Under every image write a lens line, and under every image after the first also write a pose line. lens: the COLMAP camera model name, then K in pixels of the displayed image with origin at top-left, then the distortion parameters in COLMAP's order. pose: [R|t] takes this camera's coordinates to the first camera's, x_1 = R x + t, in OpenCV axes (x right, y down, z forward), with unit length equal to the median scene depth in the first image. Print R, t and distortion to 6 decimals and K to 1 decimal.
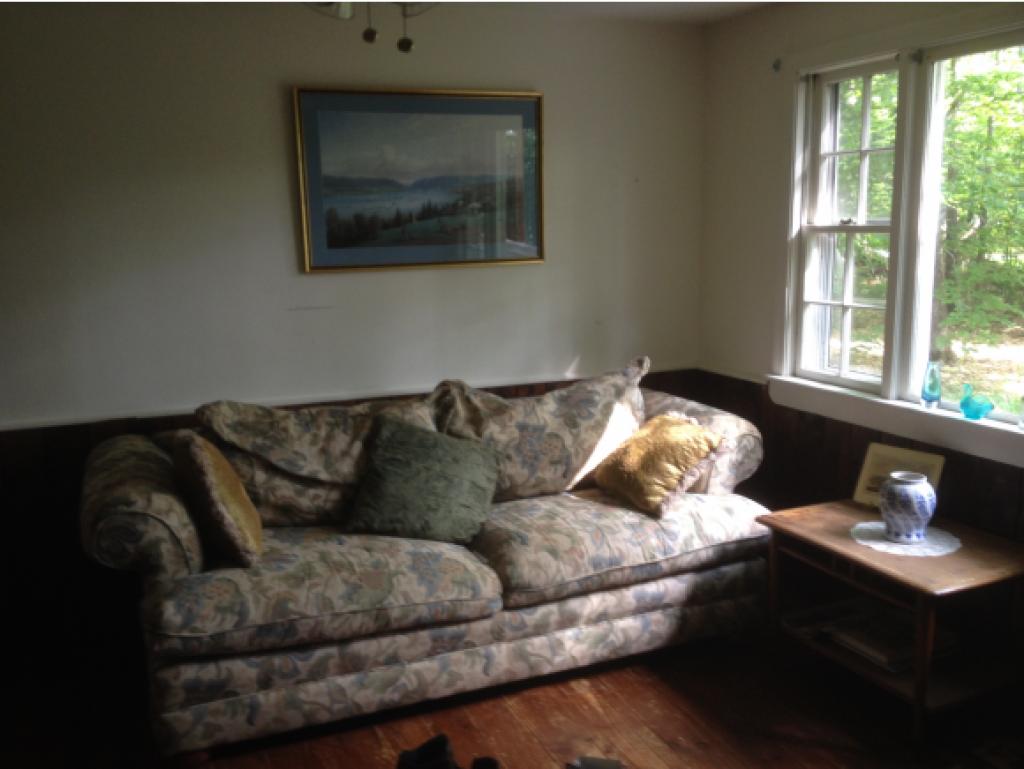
lens RADIAL K [[958.6, 0, 512.0], [0, 958.6, 384.5], [0, 0, 1]] dist [0.084852, -0.177630]
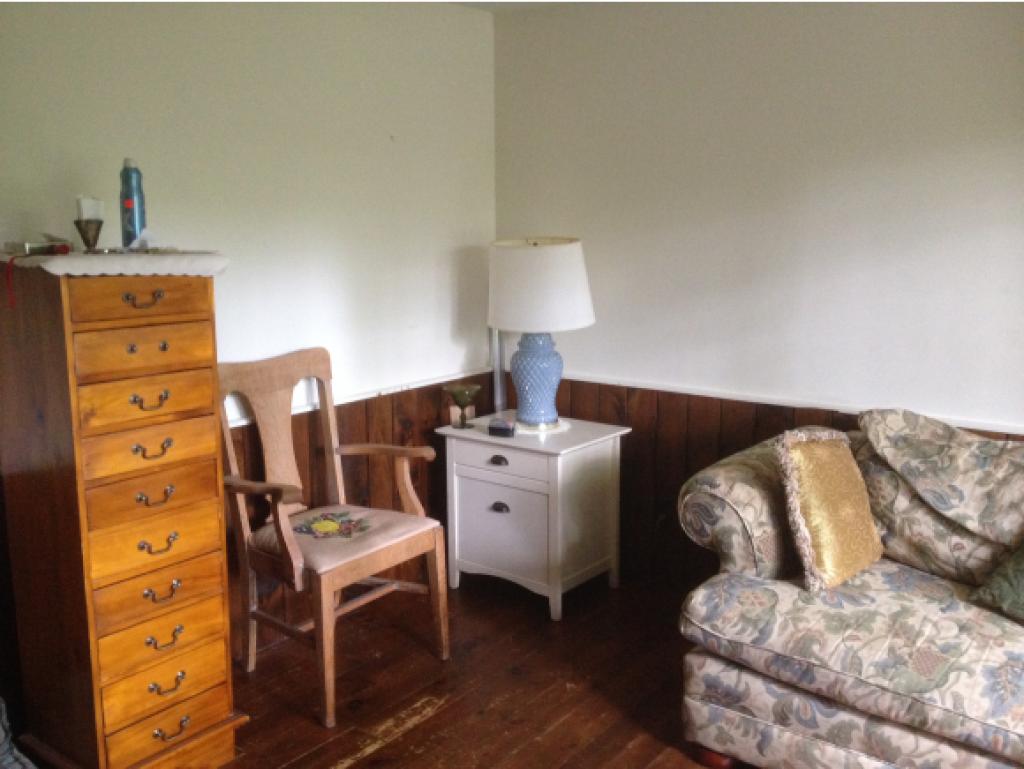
lens RADIAL K [[958.6, 0, 512.0], [0, 958.6, 384.5], [0, 0, 1]] dist [0.084852, -0.177630]
pose [[0.488389, 0.169739, -0.855959, 0.336370], [-0.157034, 0.981982, 0.105130, -0.051902], [0.858380, 0.083071, 0.506244, 0.294309]]
